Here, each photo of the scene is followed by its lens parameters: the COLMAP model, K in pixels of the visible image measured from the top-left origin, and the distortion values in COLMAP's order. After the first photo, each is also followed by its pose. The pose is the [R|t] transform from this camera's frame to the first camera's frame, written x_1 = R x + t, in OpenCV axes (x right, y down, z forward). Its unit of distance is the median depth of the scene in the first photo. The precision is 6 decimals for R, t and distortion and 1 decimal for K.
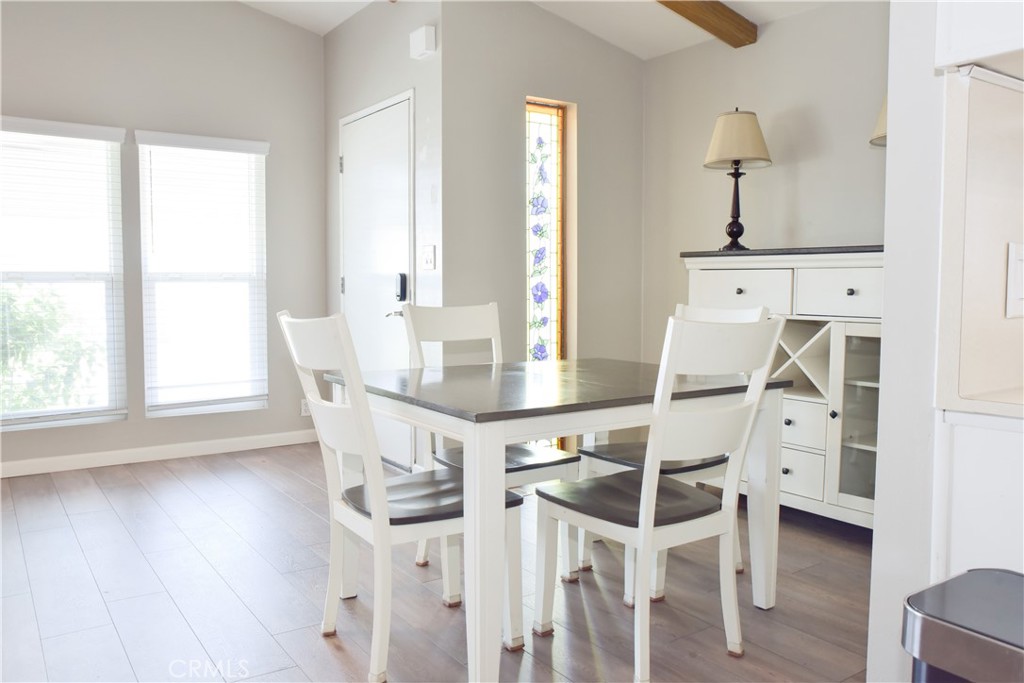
lens RADIAL K [[791.4, 0, 515.0], [0, 791.4, 338.4], [0, 0, 1]] dist [-0.110991, 0.117489]
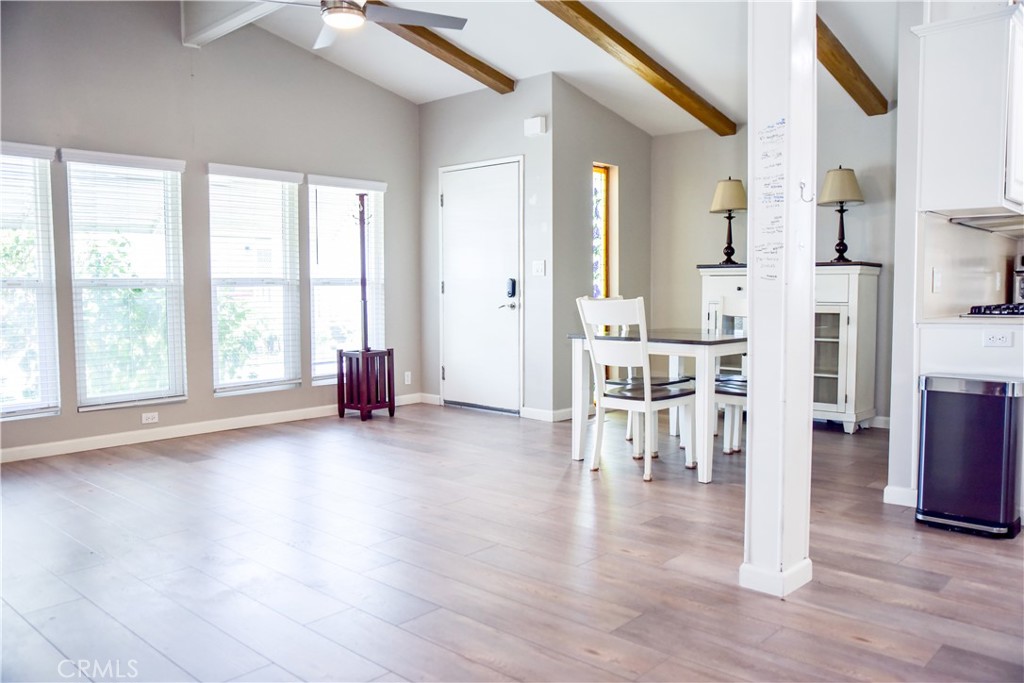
lens RADIAL K [[791.4, 0, 515.0], [0, 791.4, 338.4], [0, 0, 1]] dist [-0.110991, 0.117489]
pose [[0.976167, -0.019967, 0.216101, -0.441674], [0.021510, 0.999757, -0.004789, 0.035395], [-0.215953, 0.009324, 0.976359, -0.429427]]
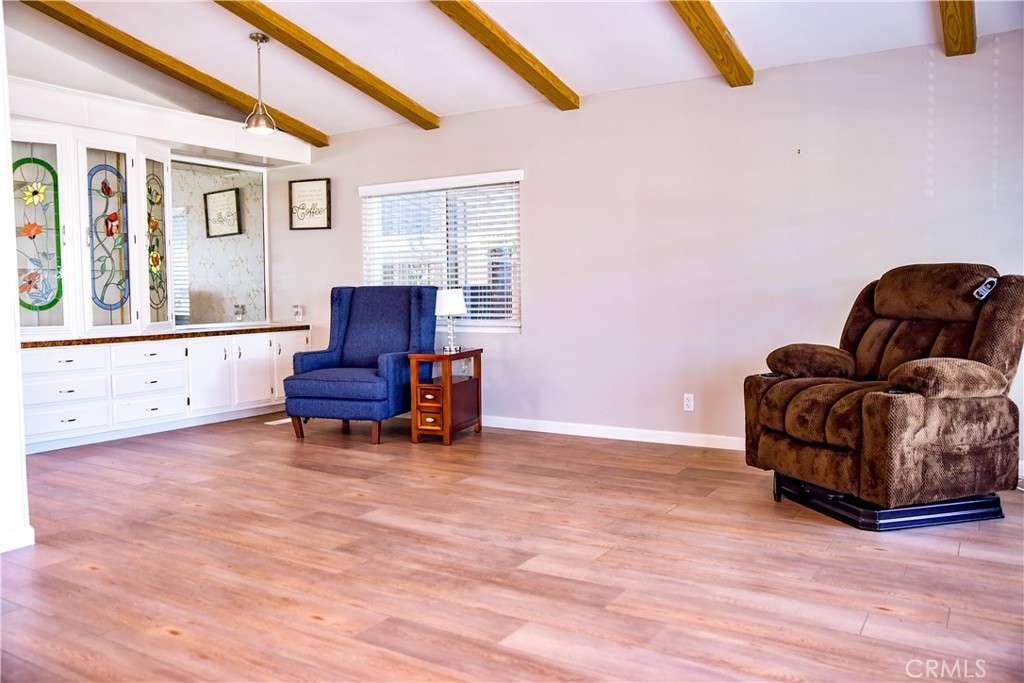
lens RADIAL K [[791.4, 0, 515.0], [0, 791.4, 338.4], [0, 0, 1]] dist [-0.110991, 0.117489]
pose [[-0.916193, 0.036611, -0.399063, -0.275431], [-0.016148, 0.991636, 0.128050, -0.061033], [0.400413, 0.123762, -0.907939, 0.926410]]
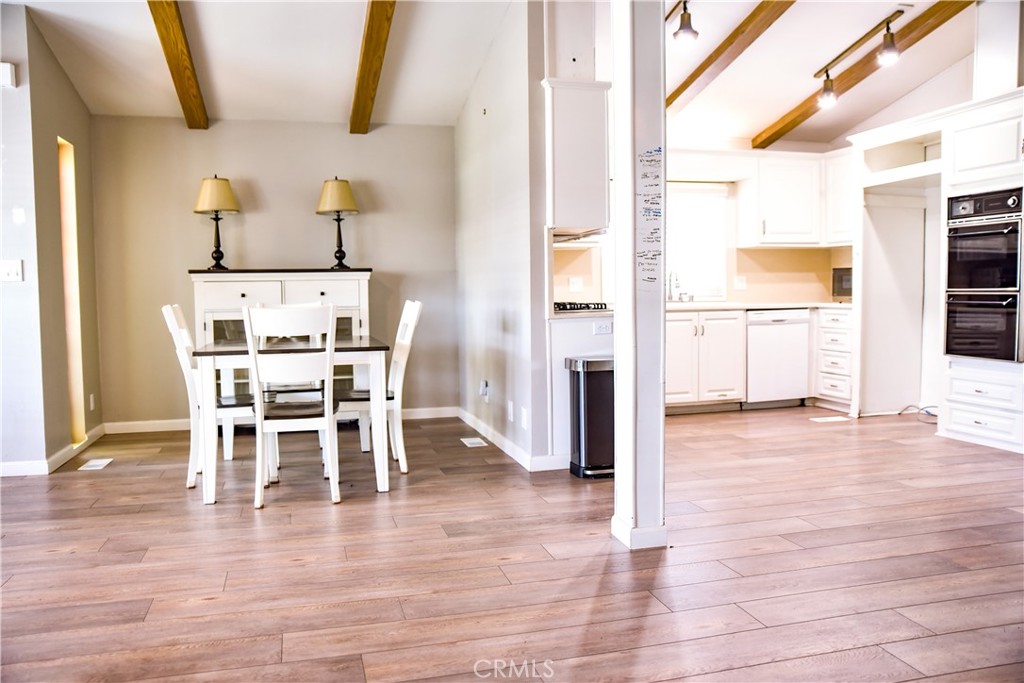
lens RADIAL K [[791.4, 0, 515.0], [0, 791.4, 338.4], [0, 0, 1]] dist [-0.110991, 0.117489]
pose [[0.331740, -0.062287, 0.941312, -0.819771], [0.079157, 0.996137, 0.038018, 0.007490], [-0.940044, 0.061899, 0.335389, -0.025352]]
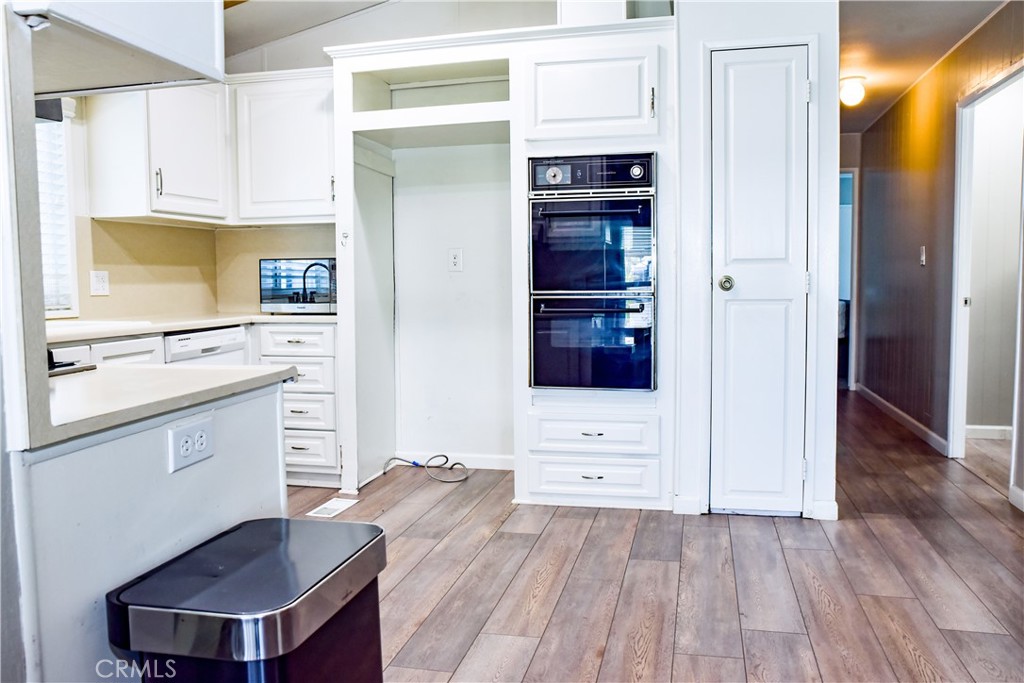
lens RADIAL K [[797.6, 0, 518.6], [0, 797.6, 333.1], [0, 0, 1]] dist [-0.108727, 0.112934]
pose [[-0.671254, -0.044025, 0.739919, -0.102855], [0.062471, 0.991323, 0.115657, -0.024052], [-0.738590, 0.123859, -0.662679, 0.310372]]
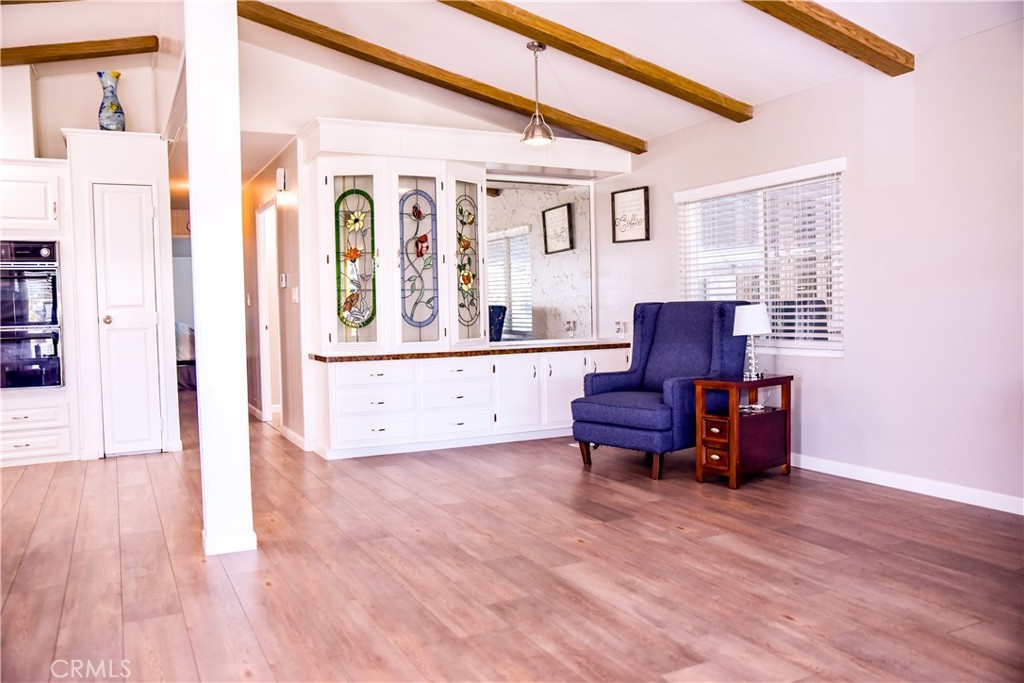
lens RADIAL K [[791.4, 0, 515.0], [0, 791.4, 338.4], [0, 0, 1]] dist [-0.110991, 0.117489]
pose [[-0.991253, 0.018500, 0.130673, -0.505463], [0.032779, 0.993613, 0.107980, -0.056349], [-0.127841, 0.111318, -0.985528, 0.829718]]
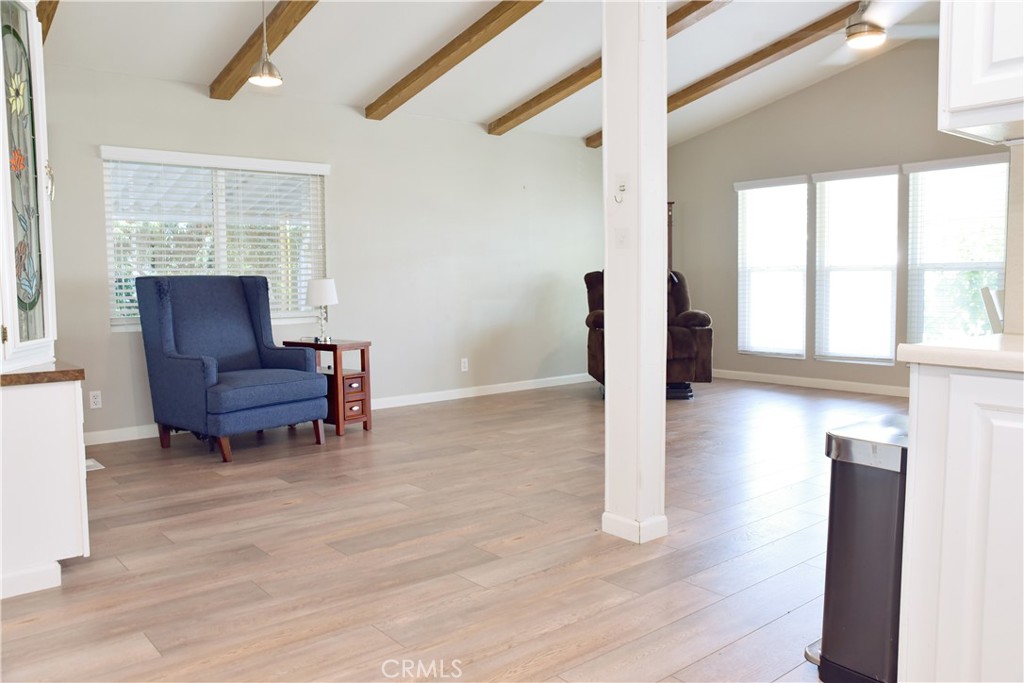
lens RADIAL K [[791.4, 0, 515.0], [0, 791.4, 338.4], [0, 0, 1]] dist [-0.110991, 0.117489]
pose [[0.084051, 0.077294, -0.993459, 0.562659], [-0.060410, 0.995548, 0.072345, 0.008820], [0.994629, 0.053934, 0.088347, -0.057749]]
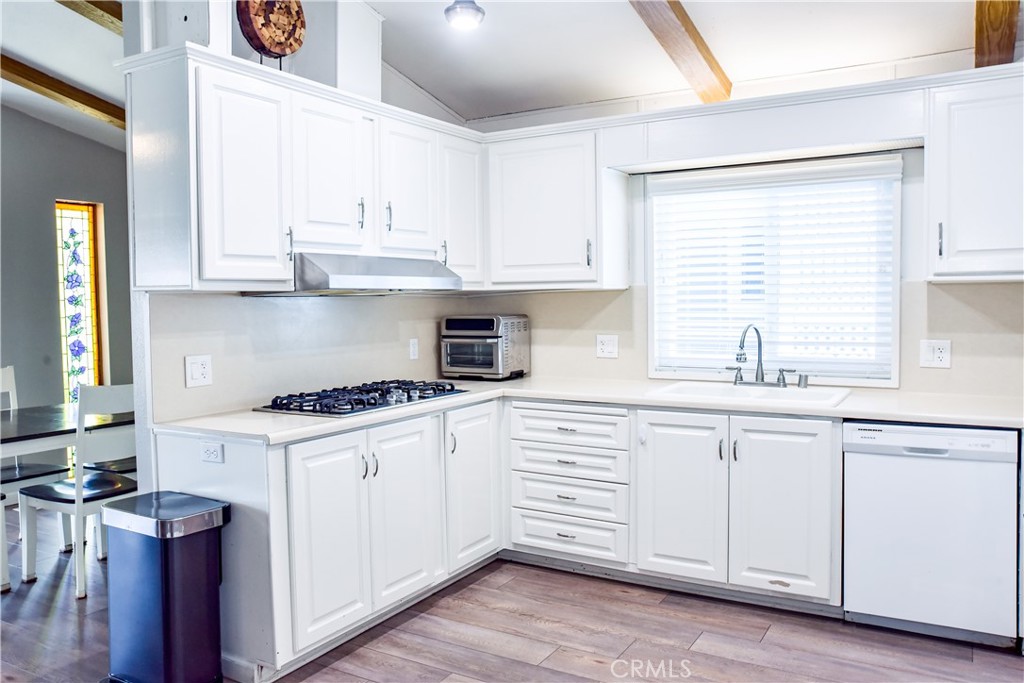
lens RADIAL K [[791.4, 0, 515.0], [0, 791.4, 338.4], [0, 0, 1]] dist [-0.110991, 0.117489]
pose [[0.907727, -0.032537, 0.418297, 0.154186], [0.040404, 0.999134, -0.009961, -0.032107], [-0.417611, 0.025943, 0.908256, -0.452661]]
